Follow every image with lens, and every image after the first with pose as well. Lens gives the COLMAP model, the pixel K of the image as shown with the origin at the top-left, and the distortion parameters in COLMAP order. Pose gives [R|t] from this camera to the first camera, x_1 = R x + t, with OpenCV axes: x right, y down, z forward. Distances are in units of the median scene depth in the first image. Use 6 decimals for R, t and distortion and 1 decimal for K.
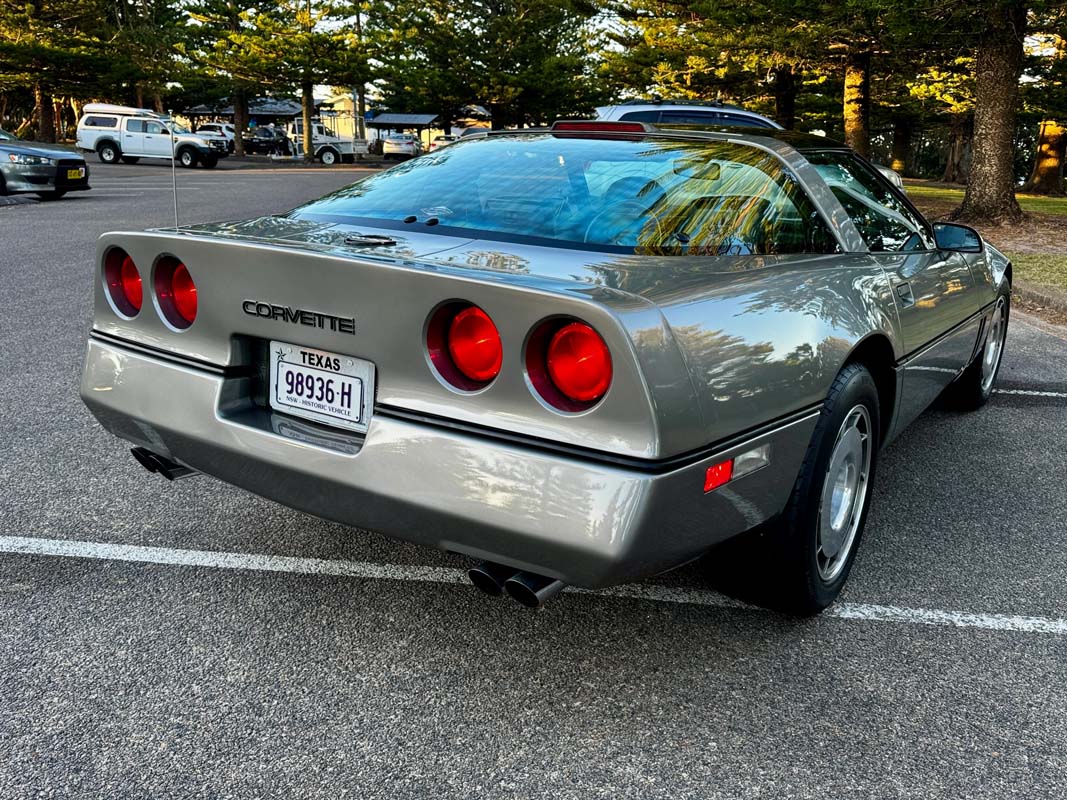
lens RADIAL K [[893.6, 0, 532.8], [0, 893.6, 405.2], [0, 0, 1]] dist [0.051541, -0.078440]
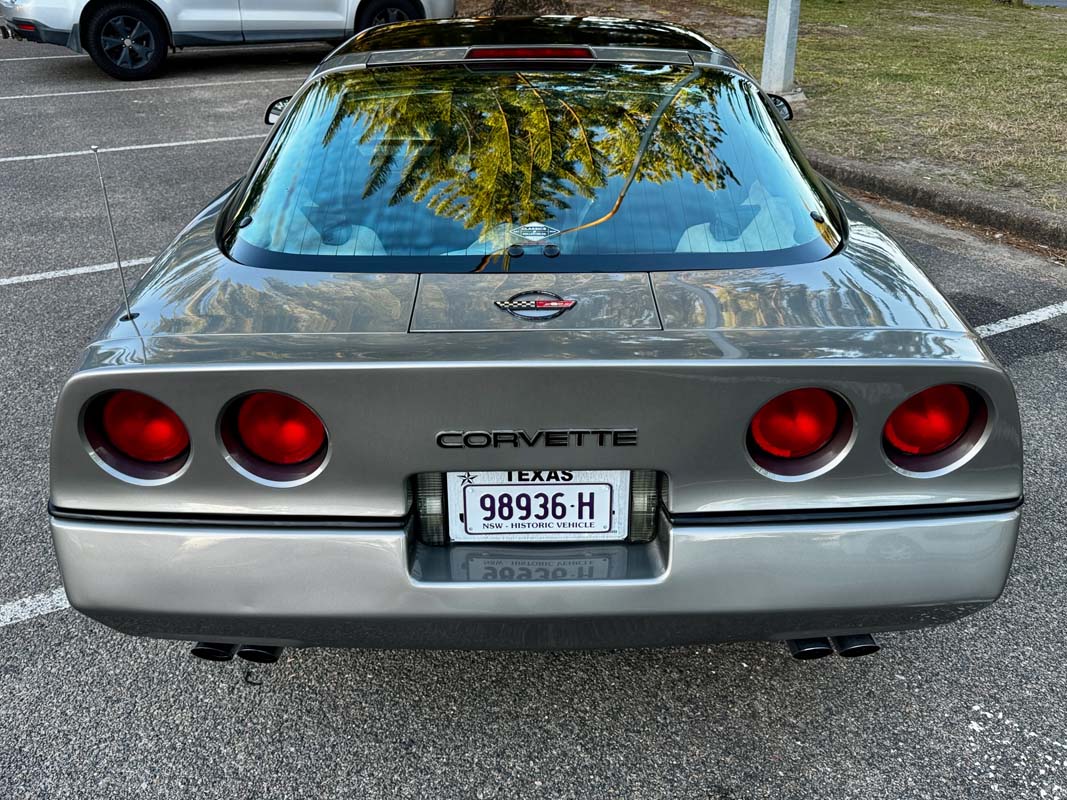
lens RADIAL K [[893.6, 0, 531.5], [0, 893.6, 393.9], [0, 0, 1]] dist [0.051541, -0.078440]
pose [[0.835290, -0.292936, 0.465274, -0.584073], [0.191634, 0.948294, 0.253011, -0.314974], [-0.515333, -0.122175, 0.848237, 0.340755]]
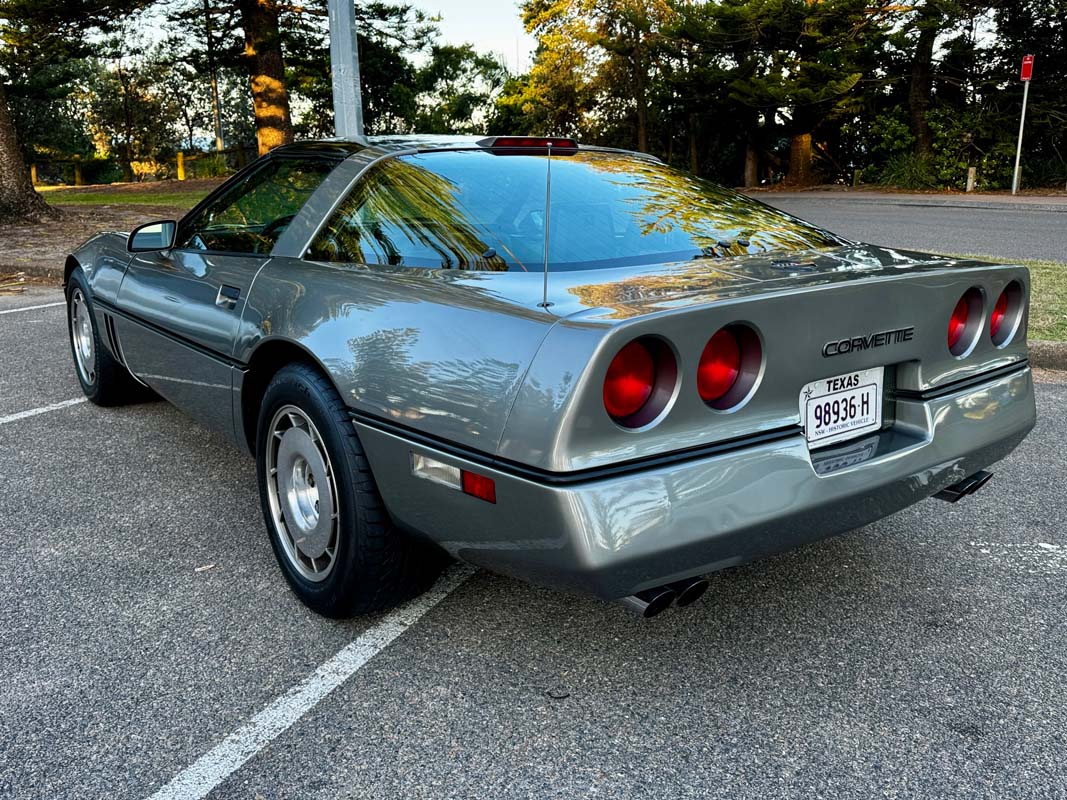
lens RADIAL K [[893.6, 0, 534.5], [0, 893.6, 403.3], [0, 0, 1]] dist [0.051541, -0.078440]
pose [[0.359519, -0.285101, 0.888518, -1.294624], [0.271977, 0.942856, 0.192487, -0.324346], [-0.892623, 0.172454, 0.416515, 0.882137]]
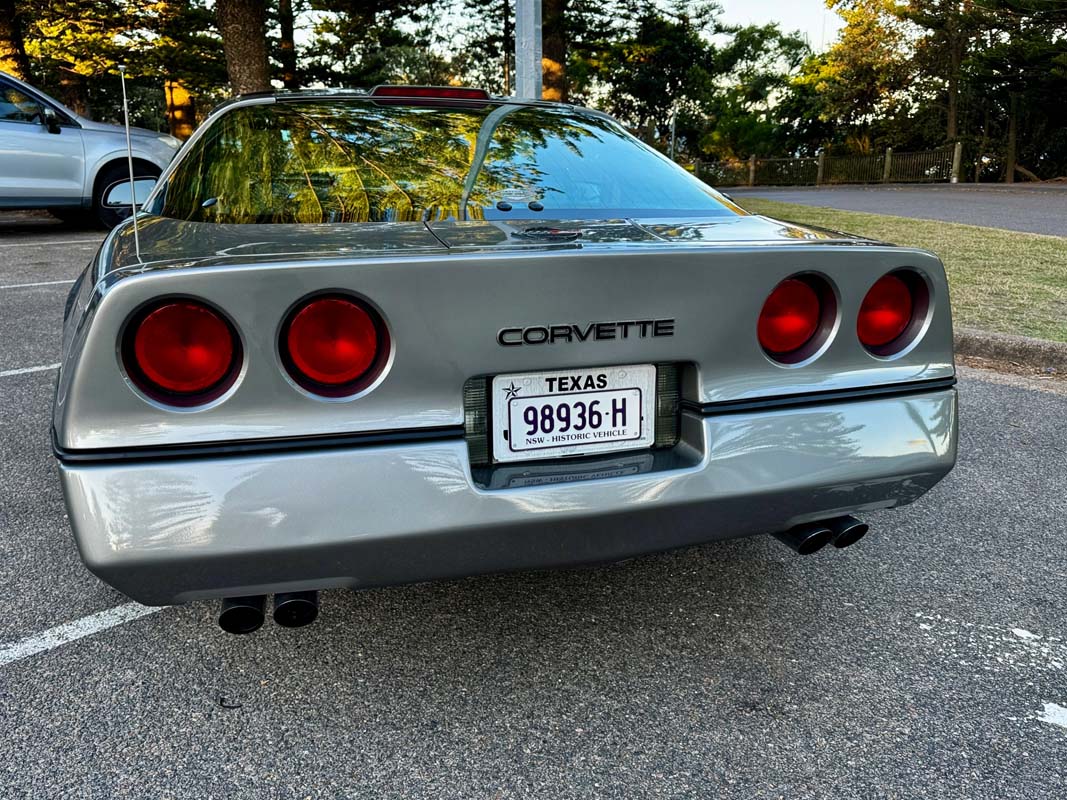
lens RADIAL K [[893.6, 0, 533.9], [0, 893.6, 400.5], [0, 0, 1]] dist [0.051541, -0.078440]
pose [[0.633237, -0.248877, 0.732851, -0.868005], [0.230176, 0.964602, 0.128691, -0.148344], [-0.738938, 0.087193, 0.668107, 0.472904]]
